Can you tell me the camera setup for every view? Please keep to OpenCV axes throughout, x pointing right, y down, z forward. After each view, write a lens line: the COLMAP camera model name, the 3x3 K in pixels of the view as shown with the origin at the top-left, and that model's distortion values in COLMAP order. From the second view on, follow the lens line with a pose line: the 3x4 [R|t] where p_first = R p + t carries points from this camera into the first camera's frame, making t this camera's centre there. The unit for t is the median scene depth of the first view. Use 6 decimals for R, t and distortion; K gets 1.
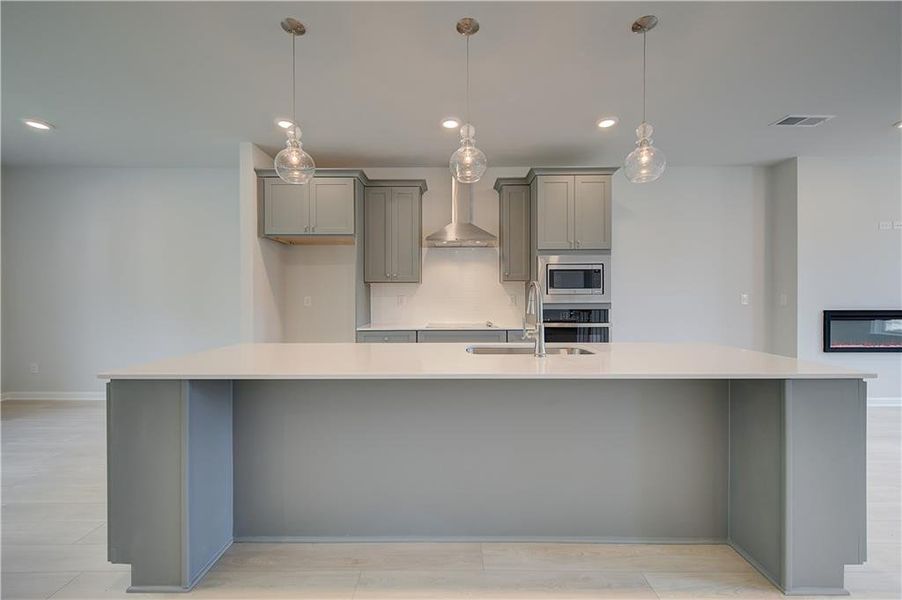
lens RADIAL K [[358.3, 0, 454.0], [0, 358.3, 298.6], [0, 0, 1]] dist [0.002228, 0.000223]
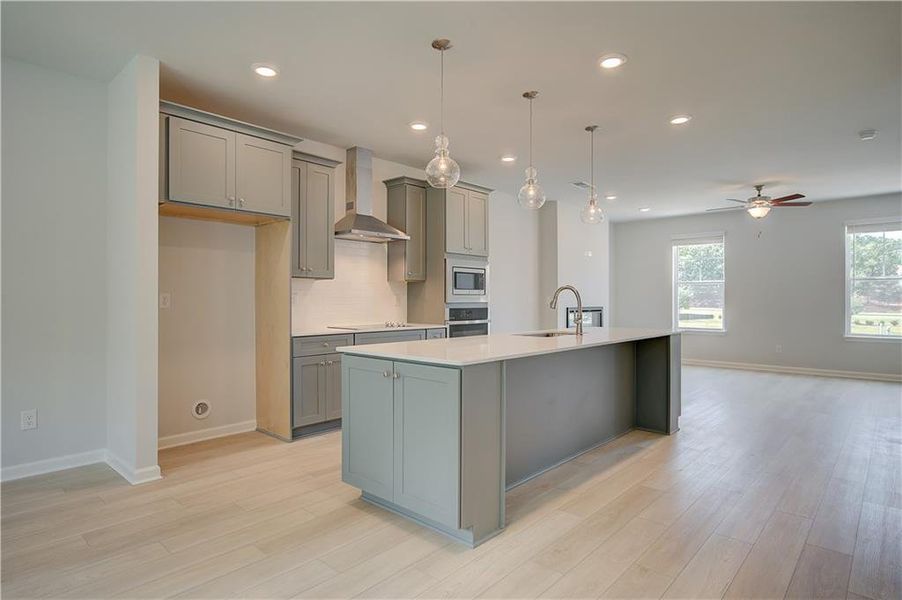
lens RADIAL K [[489.5, 0, 454.5], [0, 489.5, 299.4], [0, 0, 1]] dist [0.000659, 0.000089]
pose [[0.667419, 0.004382, 0.744670, -0.843123], [-0.000381, 0.999985, -0.005543, 0.011822], [-0.744683, 0.003416, 0.667410, 0.000082]]
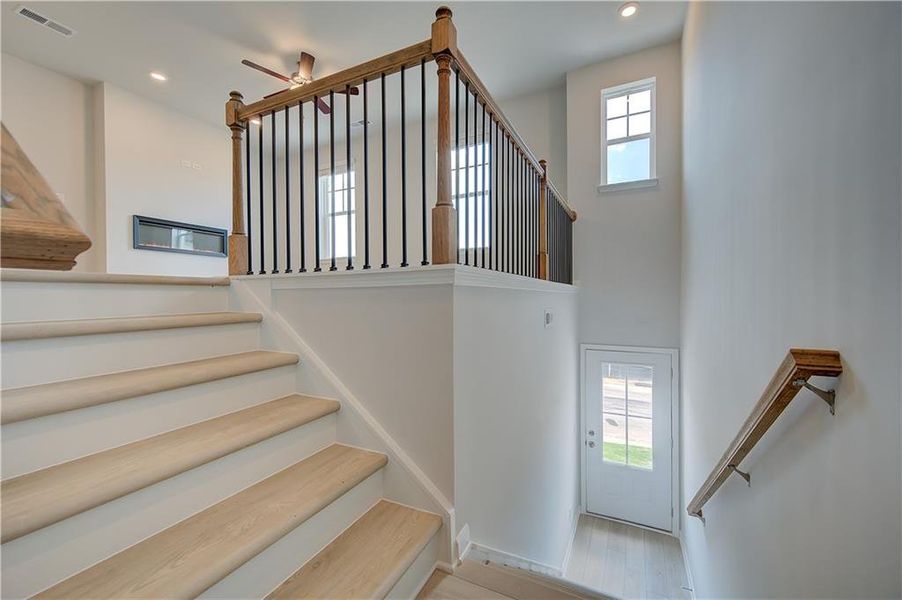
lens RADIAL K [[365.4, 0, 451.0], [0, 365.4, 300.0], [0, 0, 1]] dist [0.000178, 0.000108]
pose [[0.438342, -0.010363, 0.898748, 0.396429], [0.010400, 0.999925, 0.006457, 0.365722], [-0.898748, 0.006516, 0.438417, -0.616489]]
